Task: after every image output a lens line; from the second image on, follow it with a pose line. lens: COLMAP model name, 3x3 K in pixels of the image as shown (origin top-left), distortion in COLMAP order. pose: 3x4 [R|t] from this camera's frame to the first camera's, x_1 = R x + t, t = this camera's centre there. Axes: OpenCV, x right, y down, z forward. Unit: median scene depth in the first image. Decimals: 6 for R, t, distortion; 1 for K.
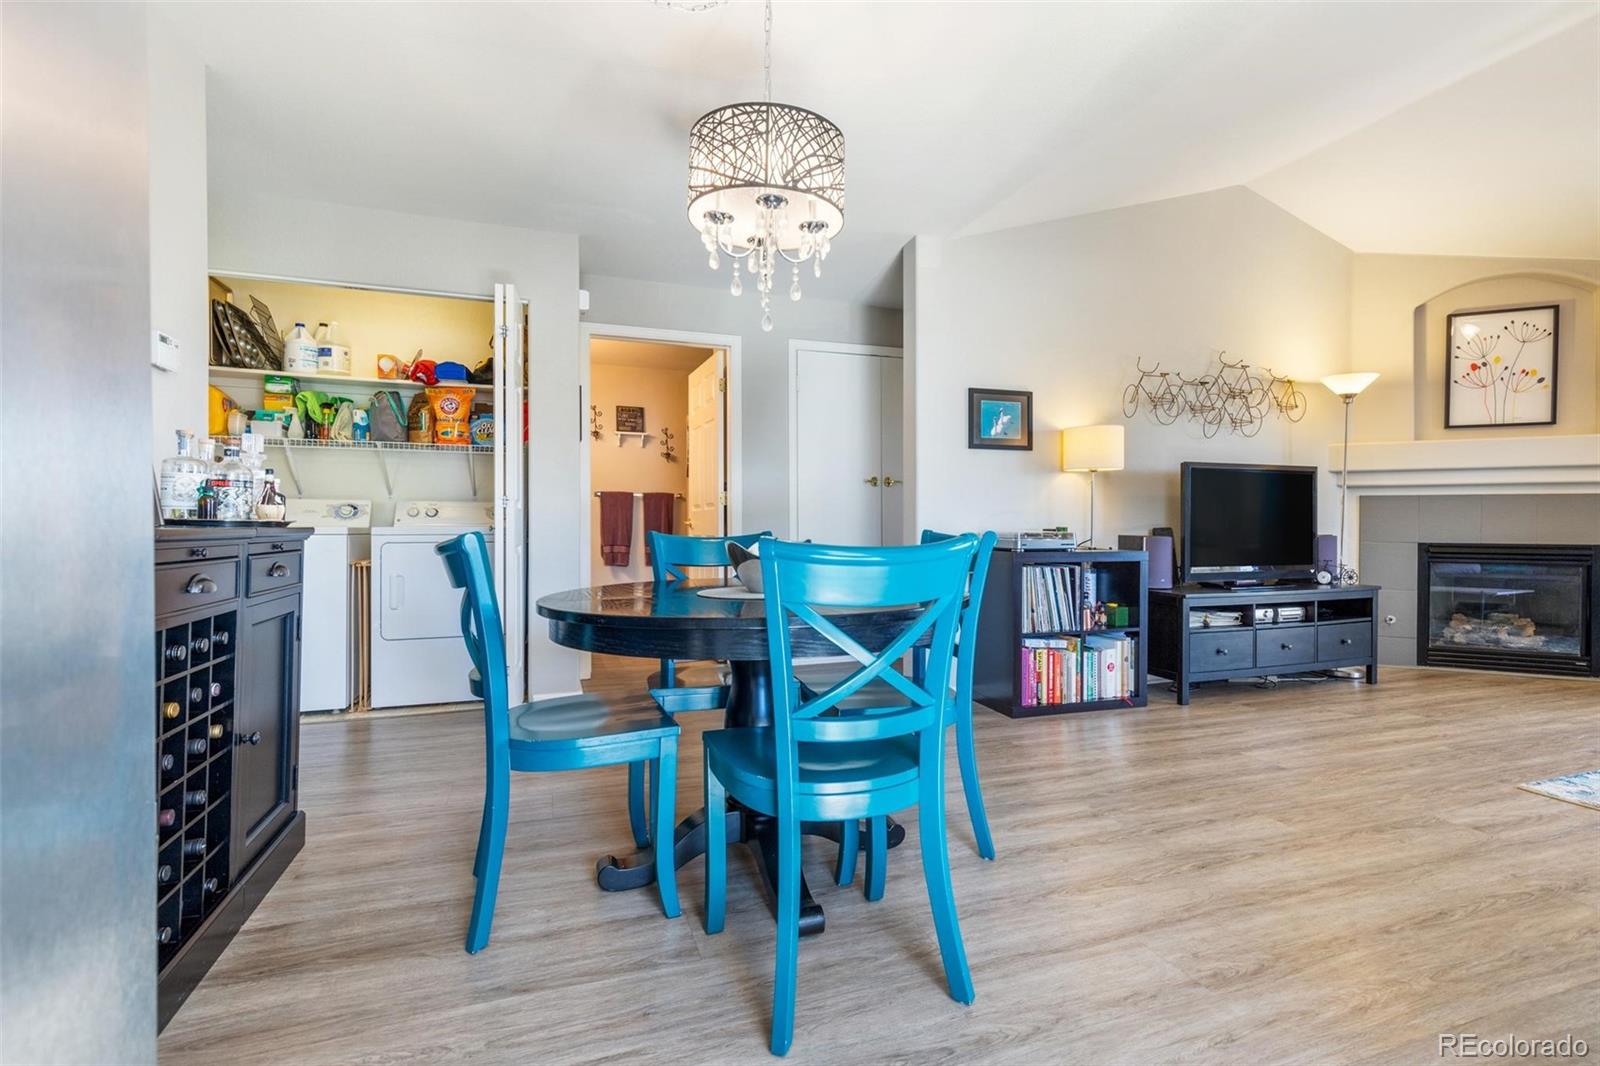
lens RADIAL K [[733.3, 0, 815.4], [0, 733.3, 528.8], [0, 0, 1]] dist [0.008706, -0.001833]
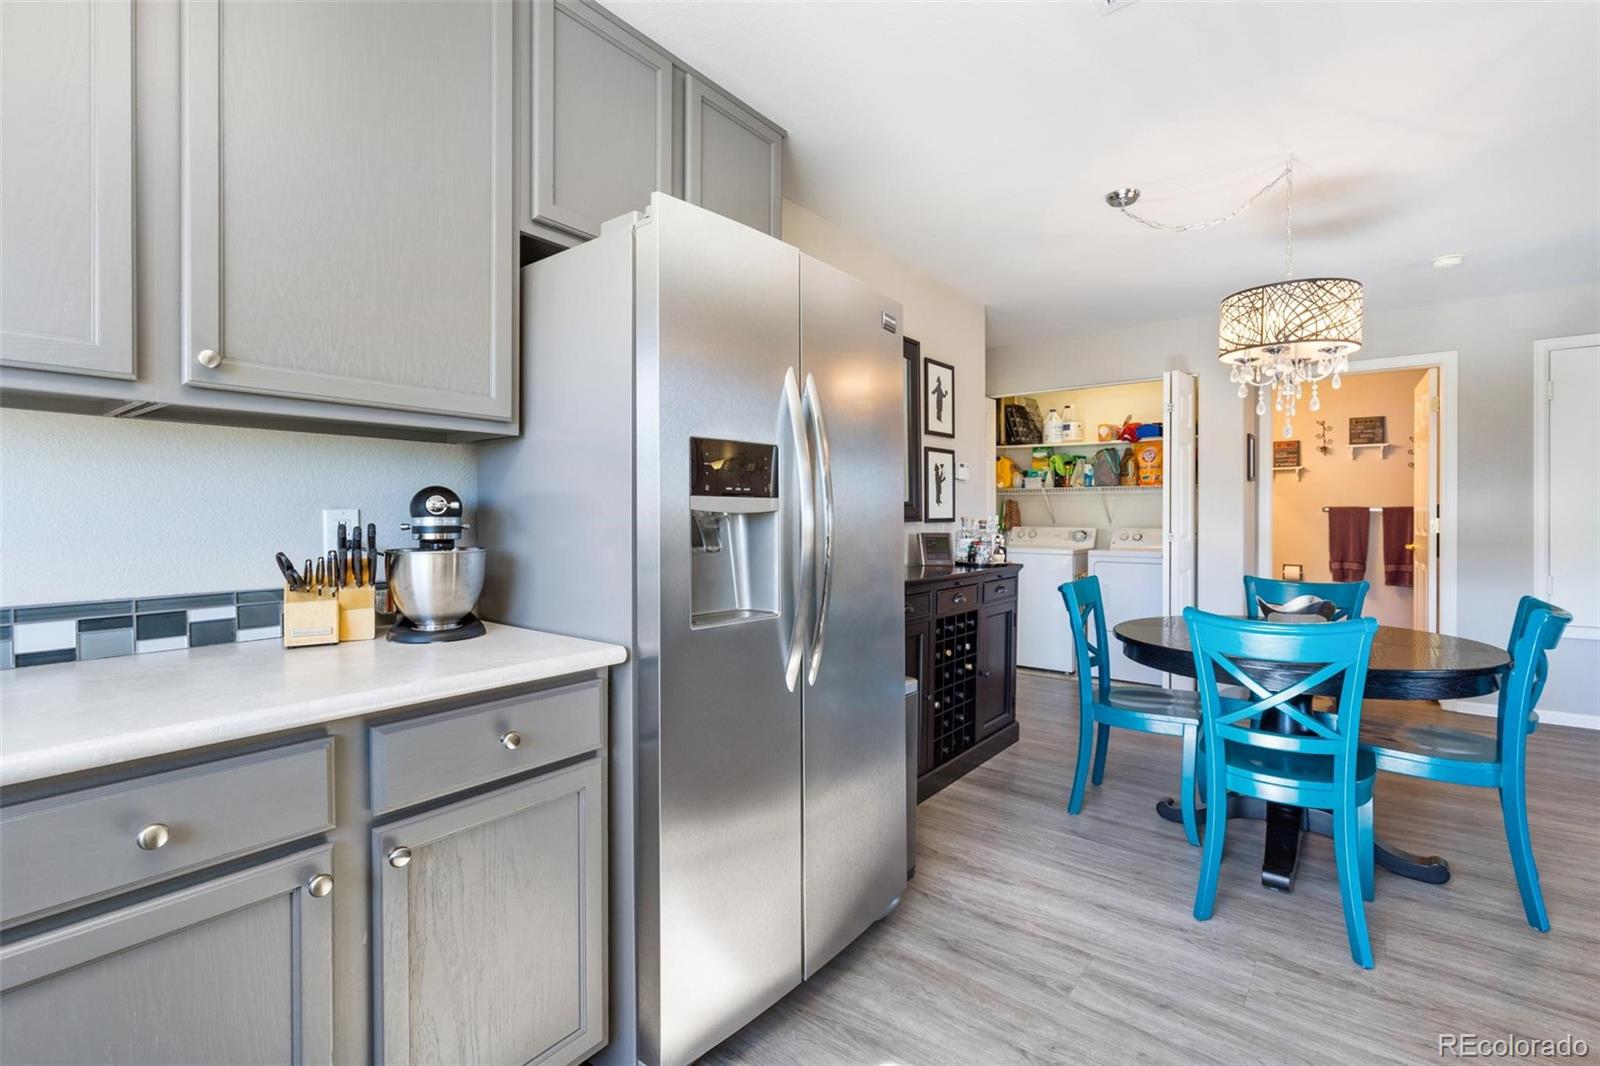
lens RADIAL K [[733.3, 0, 815.8], [0, 733.3, 521.6], [0, 0, 1]] dist [0.008706, -0.001833]
pose [[0.543012, 0.008394, -0.839683, 0.293482], [-0.004286, 0.999965, 0.007224, -0.063617], [0.839714, -0.000324, 0.543029, -0.210938]]
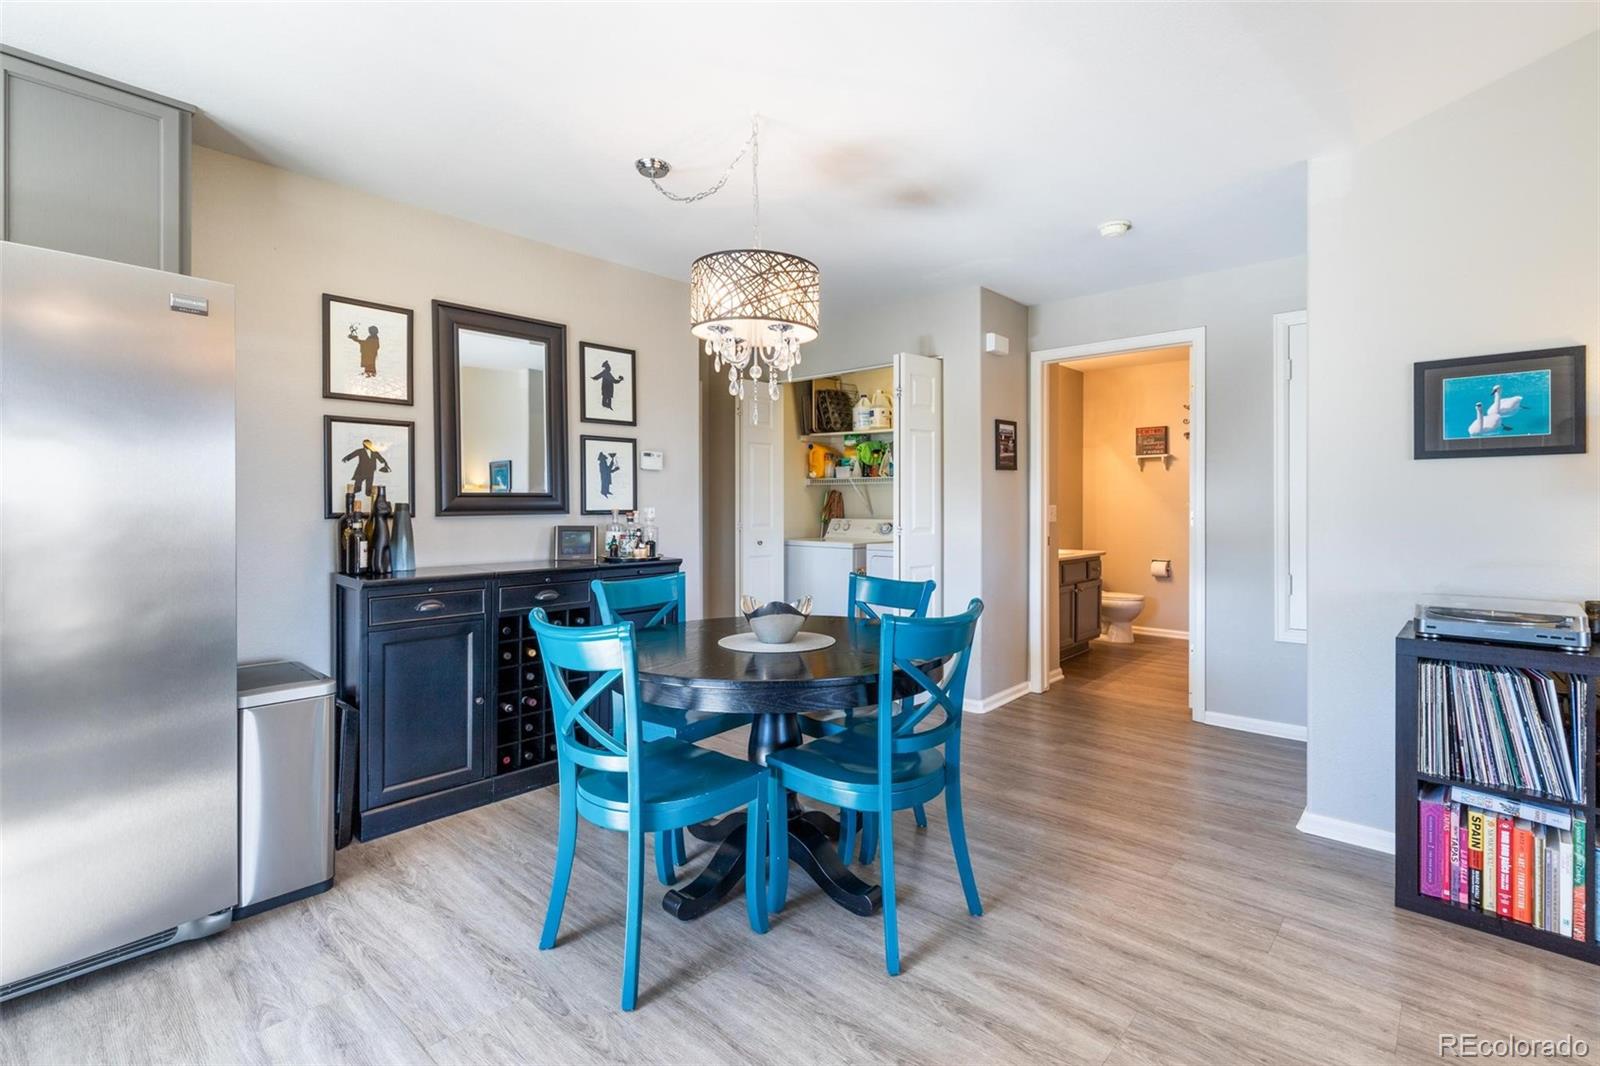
lens RADIAL K [[733.3, 0, 834.2], [0, 733.3, 514.9], [0, 0, 1]] dist [0.008706, -0.001833]
pose [[0.489262, 0.014952, -0.872009, 0.530220], [-0.004804, 0.999884, 0.014449, -0.070600], [0.872124, -0.002881, 0.489277, 0.264174]]
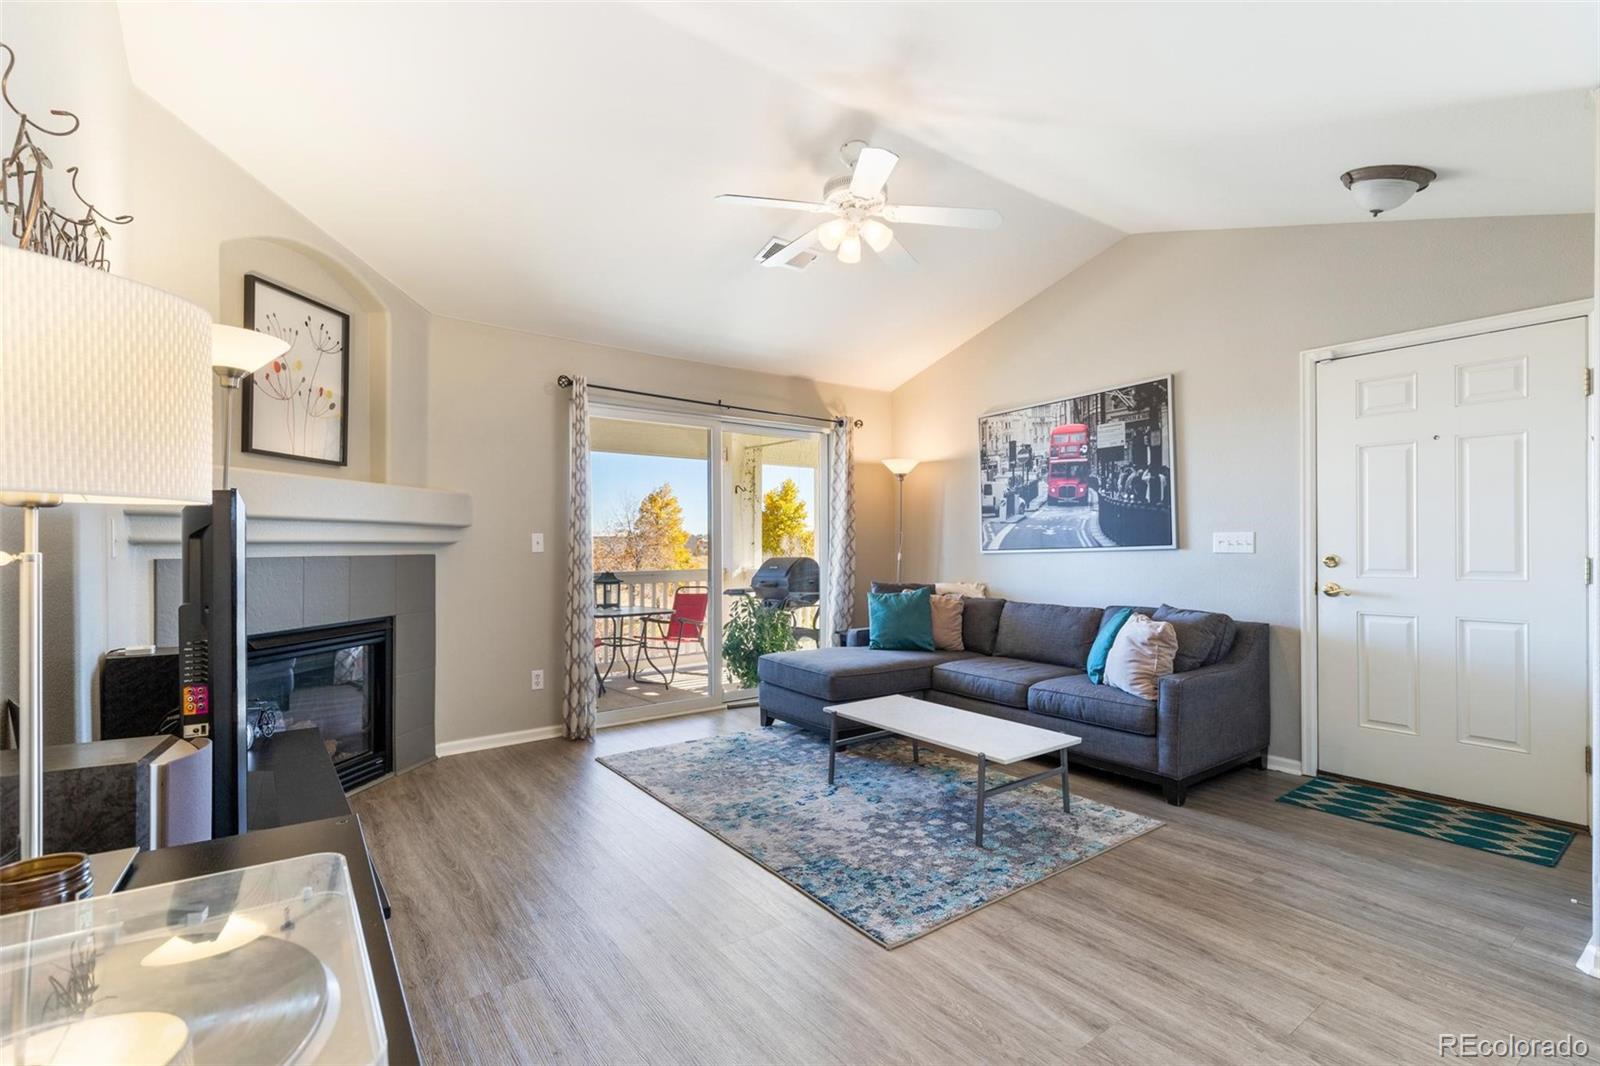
lens RADIAL K [[733.3, 0, 816.1], [0, 733.3, 550.2], [0, 0, 1]] dist [0.008706, -0.001833]
pose [[-0.284112, -0.009088, 0.958748, 0.132179], [0.004620, 0.999930, 0.010848, -0.071181], [-0.958780, 0.007512, -0.284050, 0.904012]]
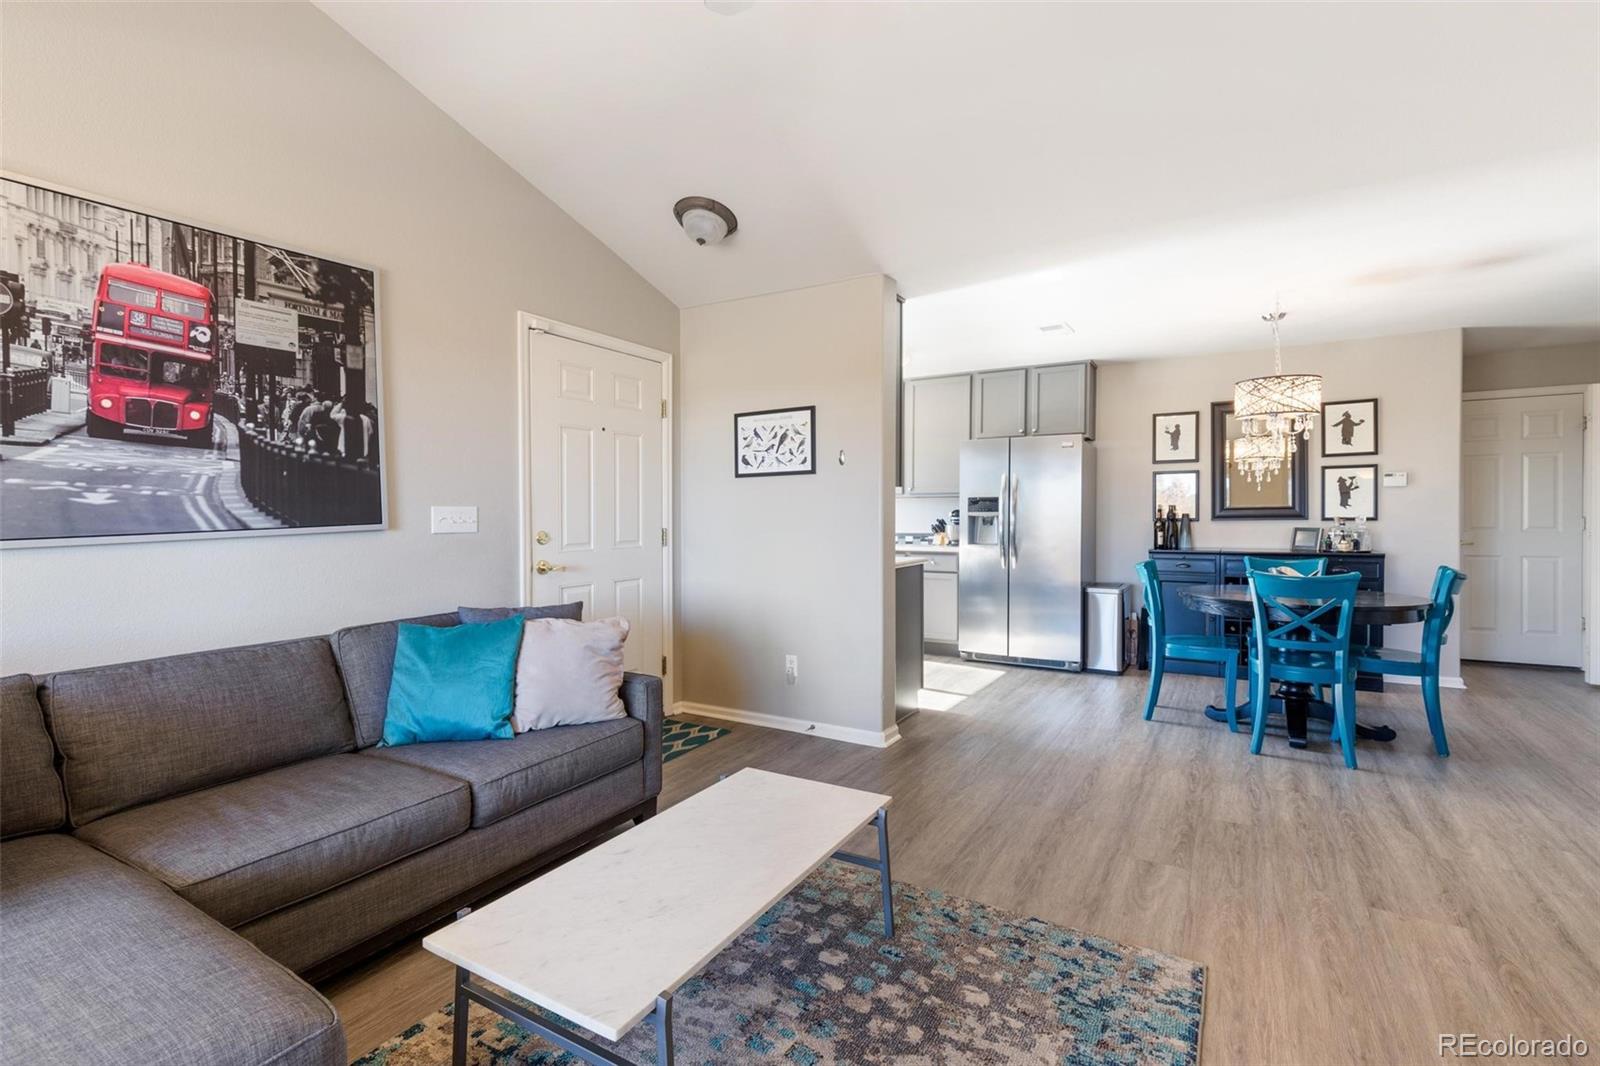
lens RADIAL K [[733.3, 0, 778.4], [0, 733.3, 532.2], [0, 0, 1]] dist [0.008706, -0.001833]
pose [[-0.790447, 0.019067, -0.612234, 1.198494], [0.004058, 0.999656, 0.025892, -0.073814], [0.612517, 0.017982, -0.790253, 0.908952]]
